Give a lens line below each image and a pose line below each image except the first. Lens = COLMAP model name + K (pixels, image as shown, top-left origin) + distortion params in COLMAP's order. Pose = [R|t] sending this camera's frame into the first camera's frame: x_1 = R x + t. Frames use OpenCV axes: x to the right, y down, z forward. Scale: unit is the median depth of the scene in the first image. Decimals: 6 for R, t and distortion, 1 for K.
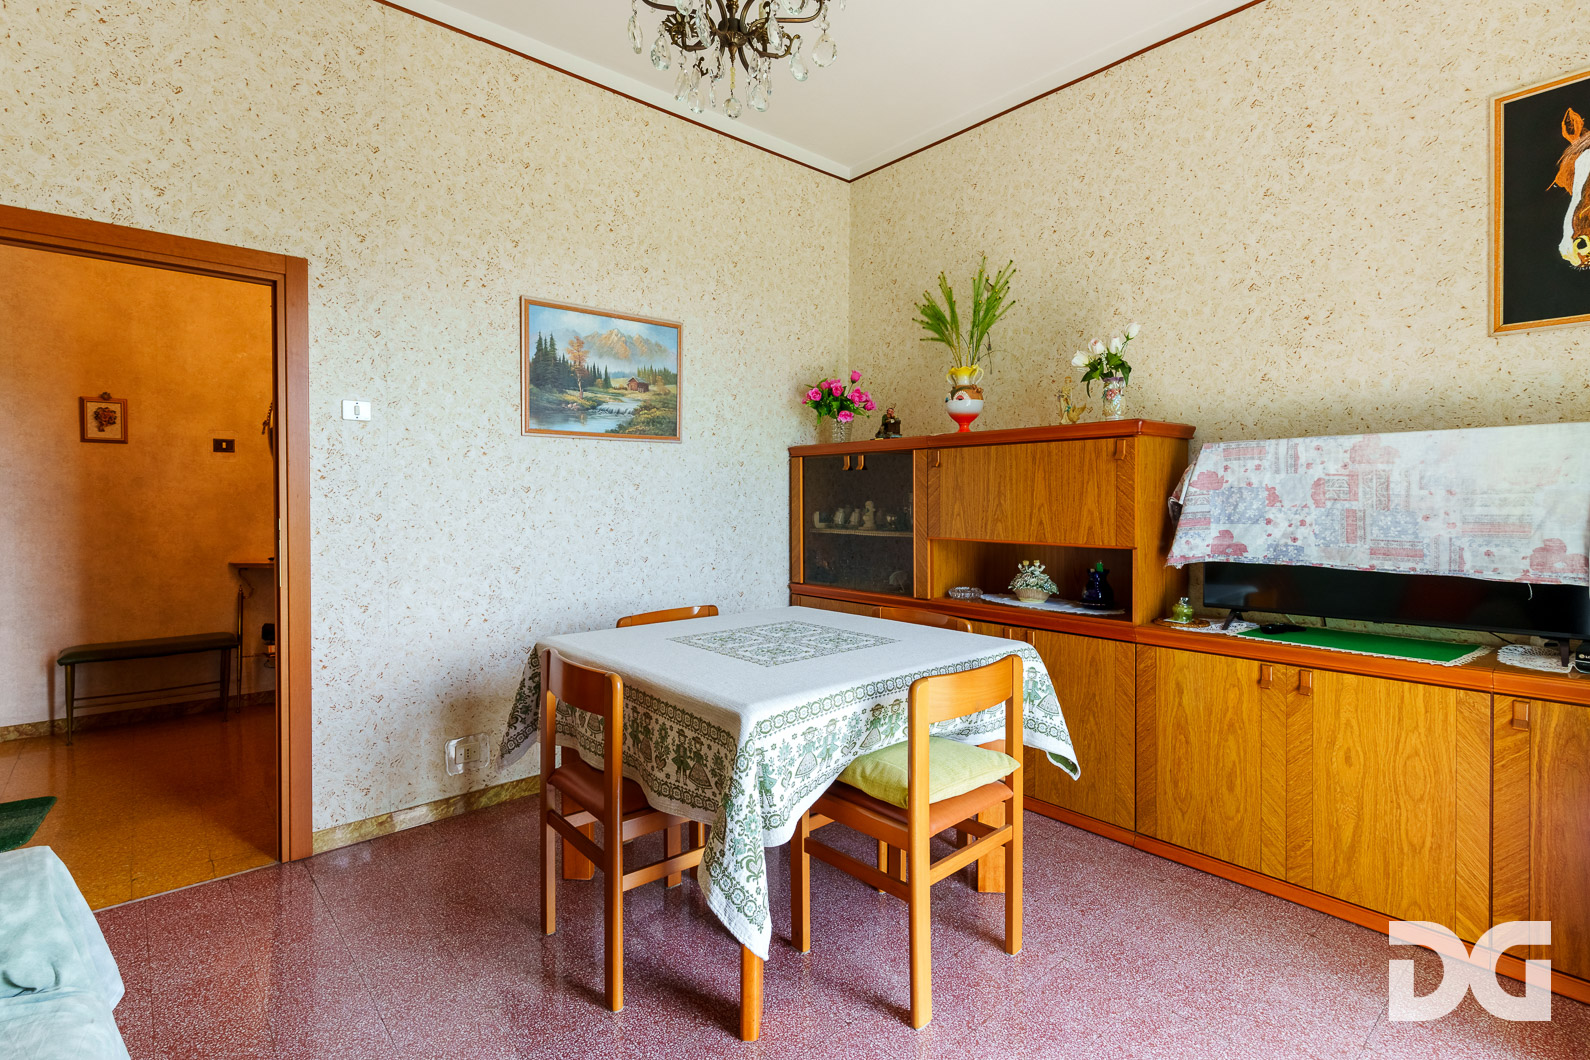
lens RADIAL K [[763.9, 0, 775.5], [0, 763.9, 486.4], [0, 0, 1]] dist [-0.000898, -0.000081]
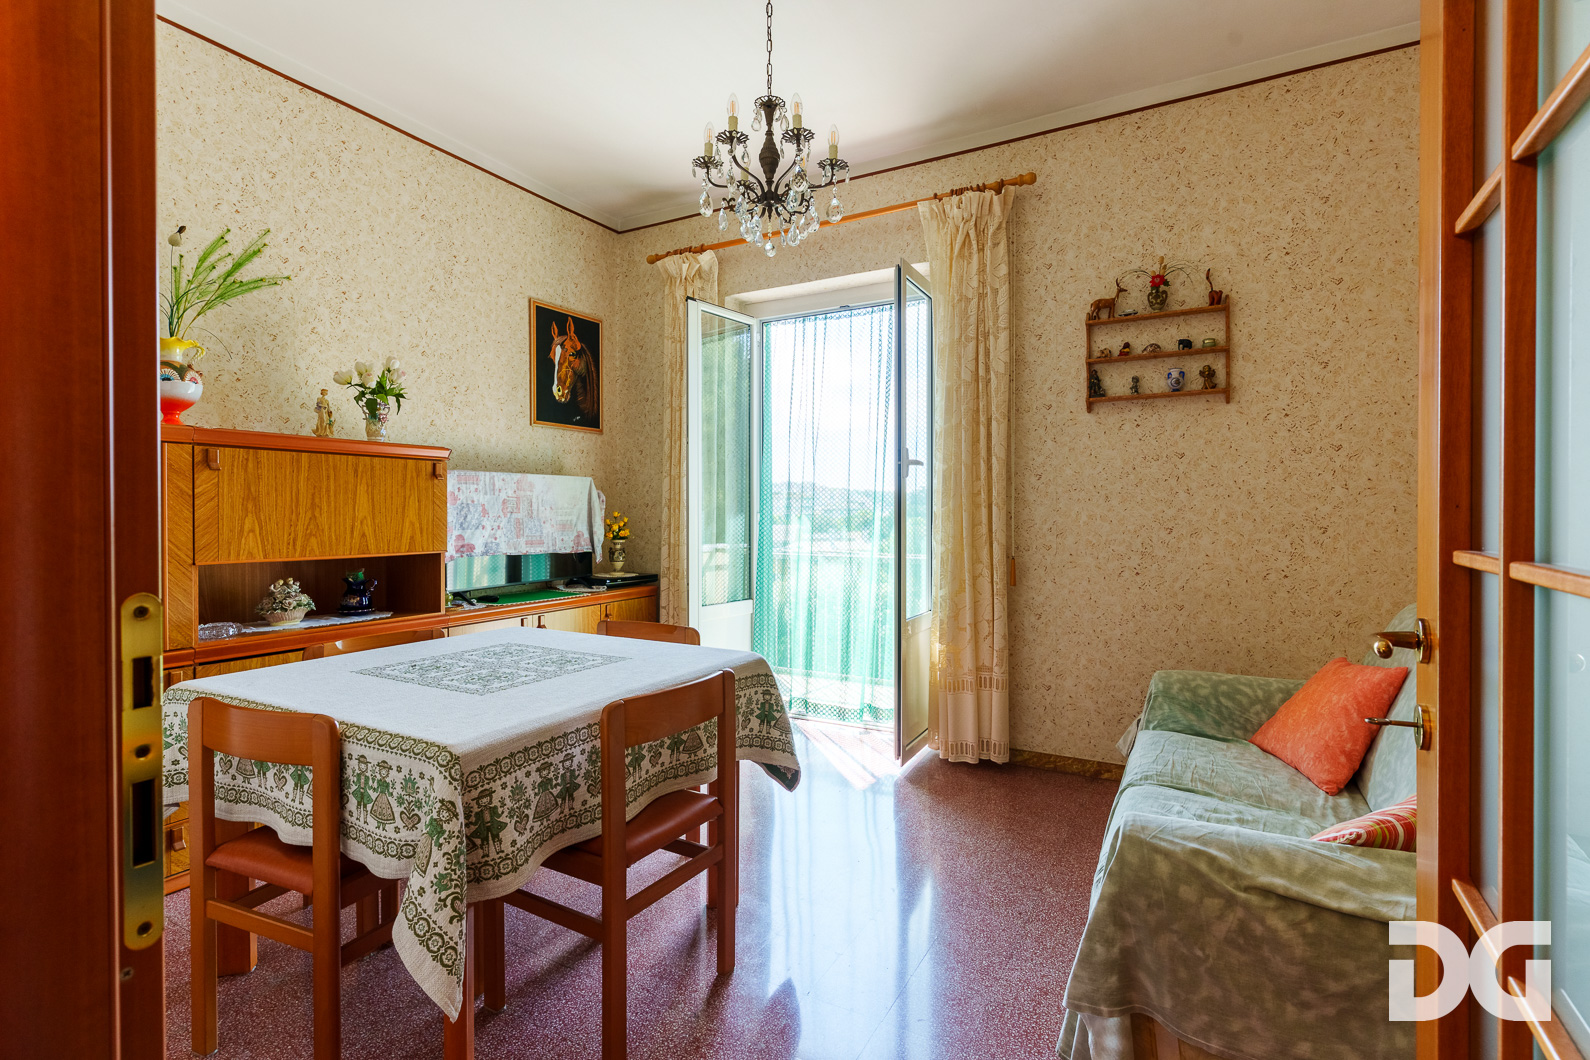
lens RADIAL K [[763.9, 0, 775.5], [0, 763.9, 486.4], [0, 0, 1]] dist [-0.000898, -0.000081]
pose [[-0.338642, 0.033400, 0.940322, -0.840854], [-0.013252, 0.999101, -0.040260, 0.017294], [-0.940822, -0.026095, -0.337895, 0.876208]]
